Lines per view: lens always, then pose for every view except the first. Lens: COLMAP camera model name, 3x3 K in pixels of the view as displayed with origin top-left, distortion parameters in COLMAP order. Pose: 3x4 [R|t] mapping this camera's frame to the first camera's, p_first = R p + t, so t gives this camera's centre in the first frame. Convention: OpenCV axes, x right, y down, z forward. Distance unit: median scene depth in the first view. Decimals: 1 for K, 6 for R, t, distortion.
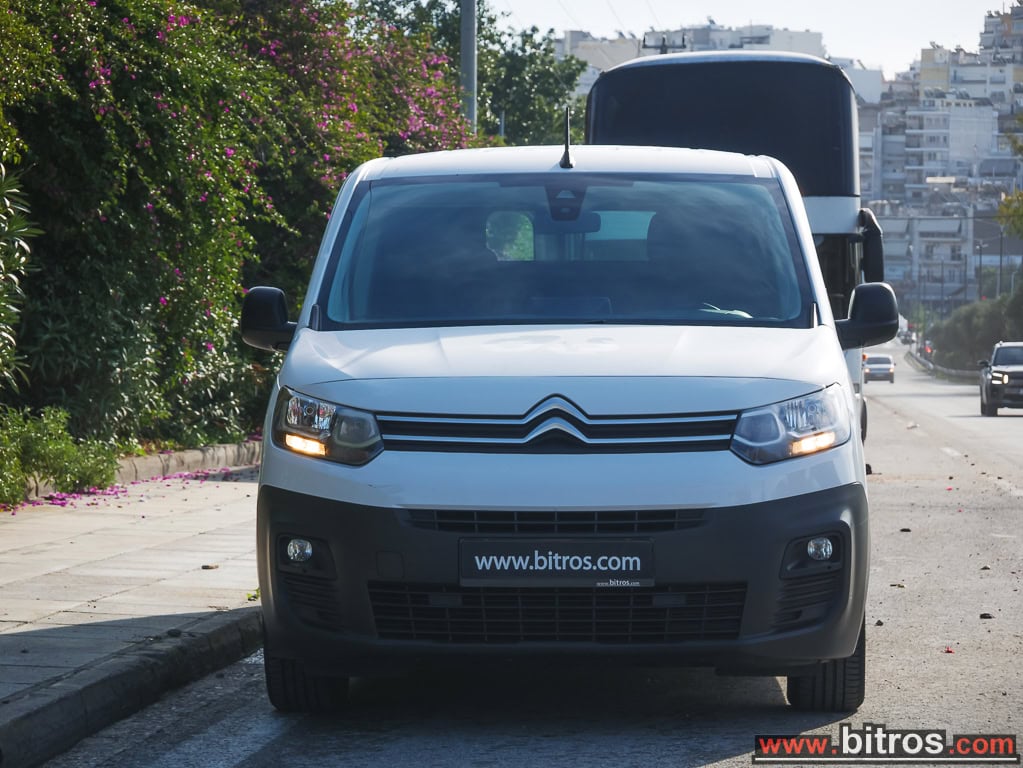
lens RADIAL K [[3525.5, 0, 509.8], [0, 3525.5, 385.5], [0, 0, 1]] dist [-0.003947, 0.000000]
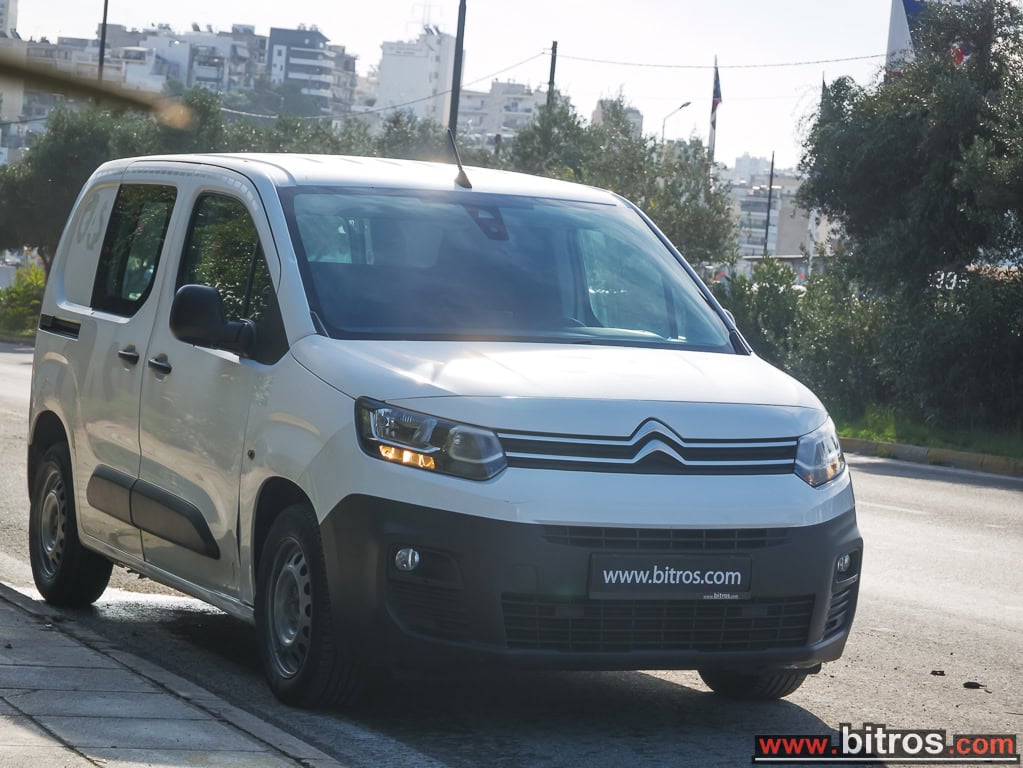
lens RADIAL K [[2955.5, 0, 543.0], [0, 2955.5, 378.5], [0, 0, 1]] dist [0.024188, 0.000000]
pose [[0.890521, 0.033631, 0.453697, -0.429695], [-0.047275, 0.998706, 0.018763, -0.025042], [-0.452479, -0.038157, 0.890958, 0.216220]]
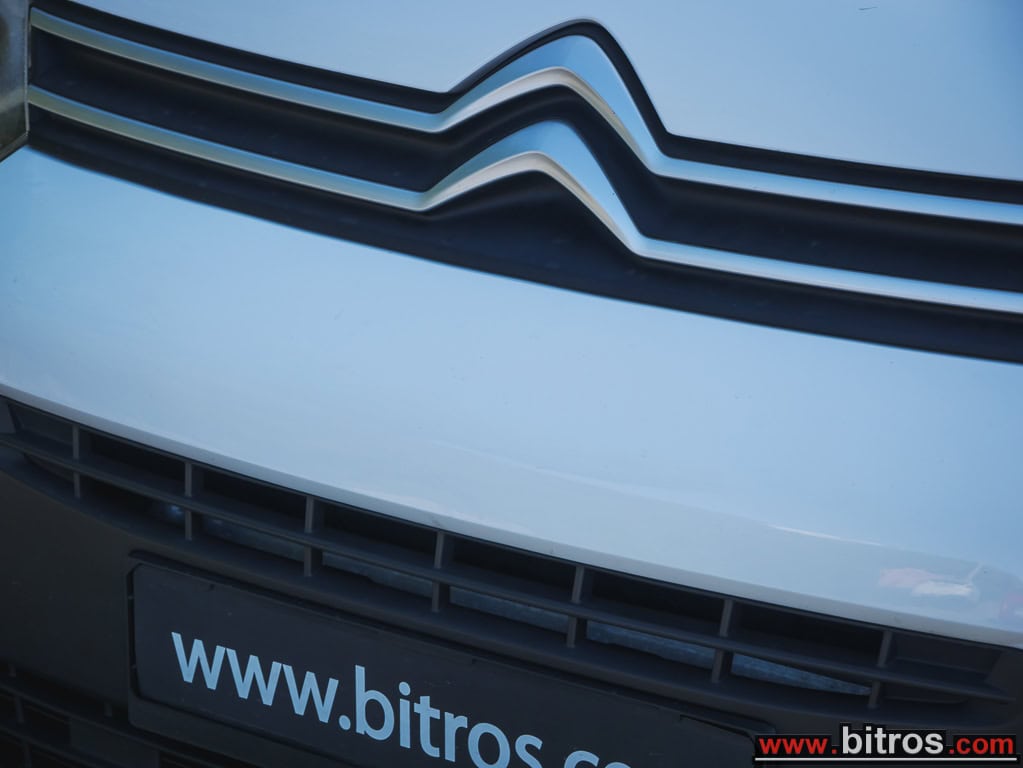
lens RADIAL K [[3525.5, 0, 511.9], [0, 3525.5, 385.8], [0, 0, 1]] dist [-0.003947, 0.000000]
pose [[0.841032, 0.182927, -0.509120, 0.138677], [-0.041712, 0.960222, 0.276103, -0.040943], [0.539375, -0.210975, 0.815208, 0.802318]]
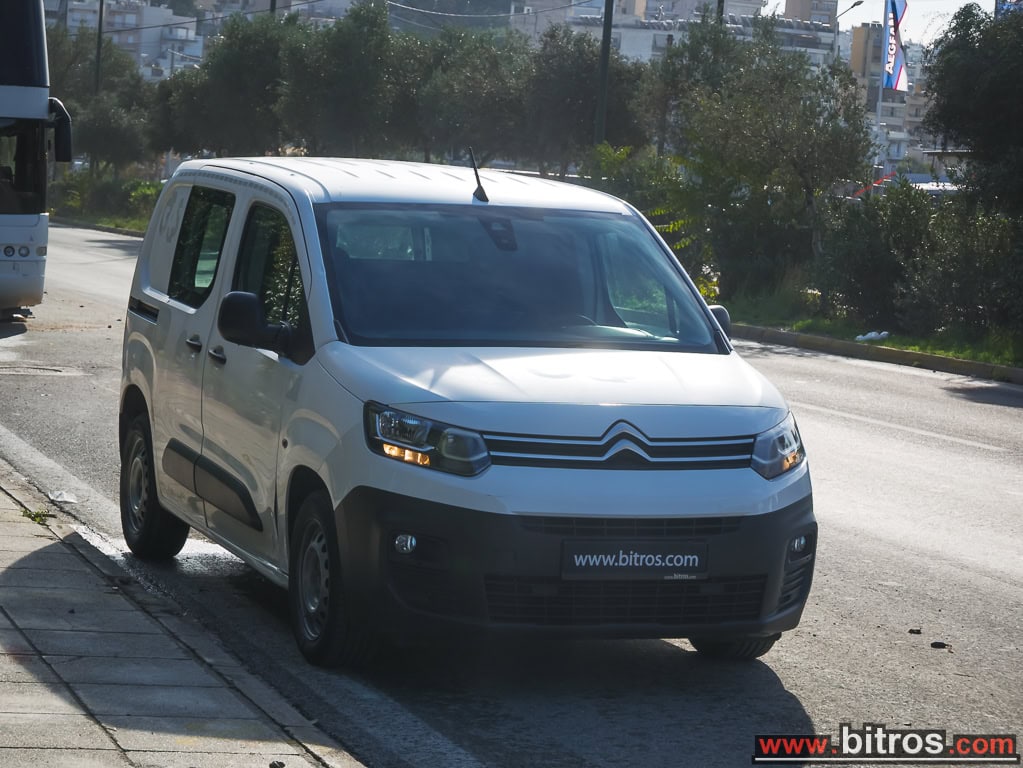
lens RADIAL K [[2955.5, 0, 511.5], [0, 2955.5, 382.0], [0, 0, 1]] dist [0.024188, 0.000000]
pose [[0.922233, 0.018918, 0.386172, -0.424179], [-0.046399, 0.996999, 0.061964, -0.073367], [-0.383841, -0.075063, 0.920343, 0.070259]]
